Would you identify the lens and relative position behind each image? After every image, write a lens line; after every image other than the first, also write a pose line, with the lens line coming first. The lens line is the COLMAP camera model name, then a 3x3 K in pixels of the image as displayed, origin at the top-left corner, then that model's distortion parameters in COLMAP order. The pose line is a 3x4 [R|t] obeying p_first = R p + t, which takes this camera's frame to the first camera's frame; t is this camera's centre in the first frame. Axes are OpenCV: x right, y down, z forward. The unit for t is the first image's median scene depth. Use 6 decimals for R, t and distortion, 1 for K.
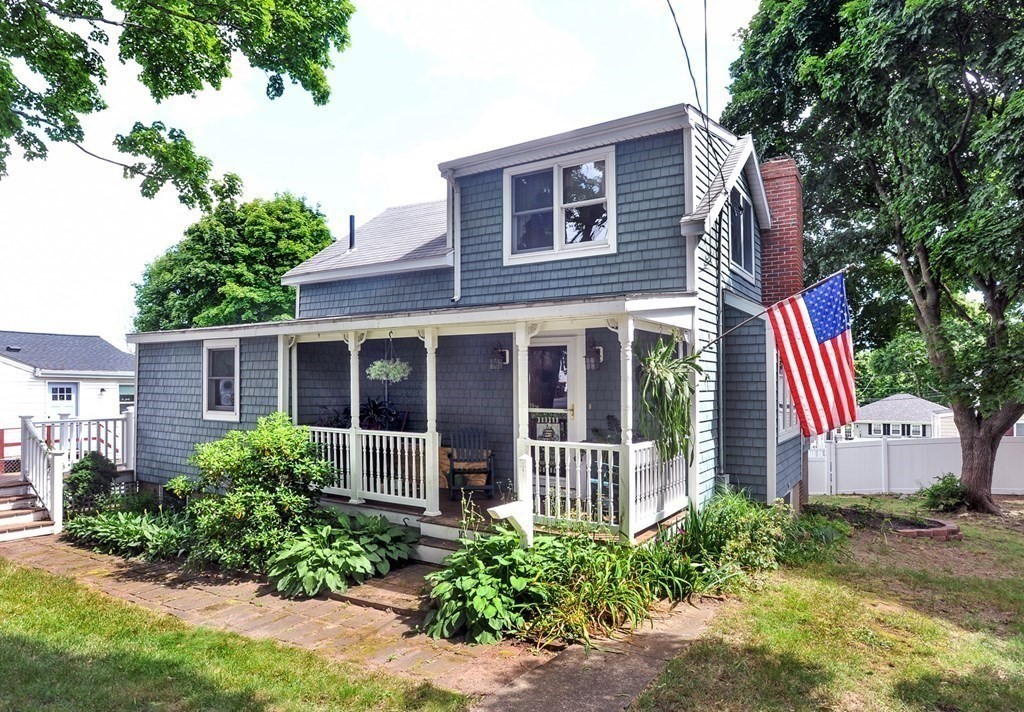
lens RADIAL K [[632.8, 0, 486.2], [0, 632.8, 358.6], [0, 0, 1]] dist [-0.047259, 0.000112]
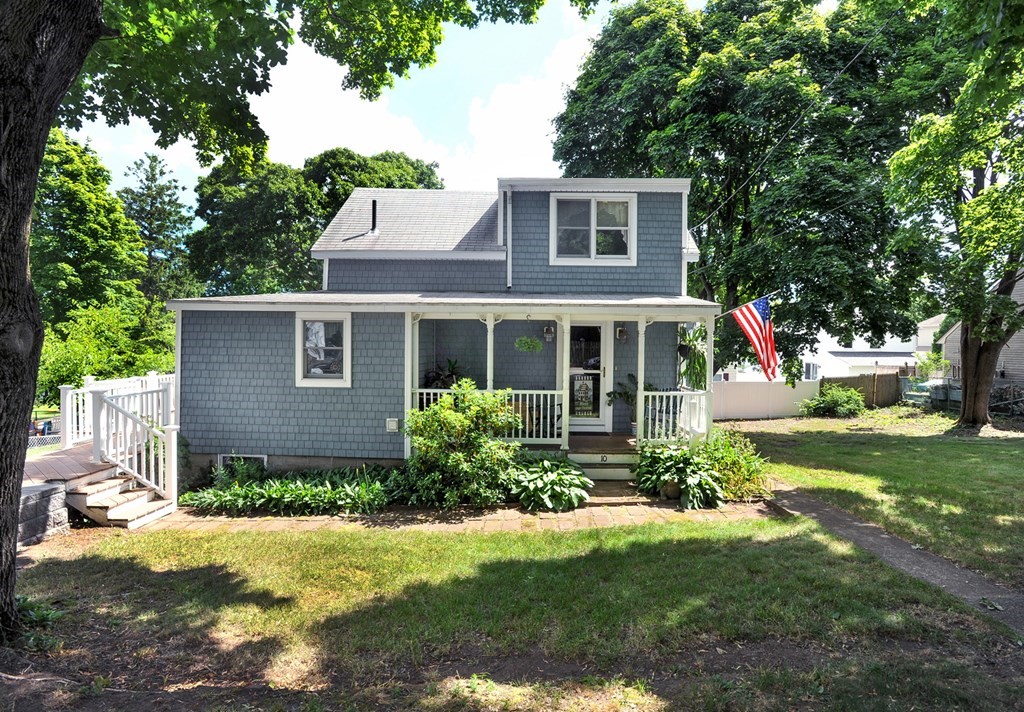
lens RADIAL K [[572.5, 0, 508.2], [0, 572.5, 346.0], [0, 0, 1]] dist [-0.065401, 0.000770]
pose [[0.843910, -0.003974, 0.536470, -0.730370], [-0.030173, 0.998038, 0.054858, -0.038412], [-0.535636, -0.062482, 0.842135, -0.000028]]
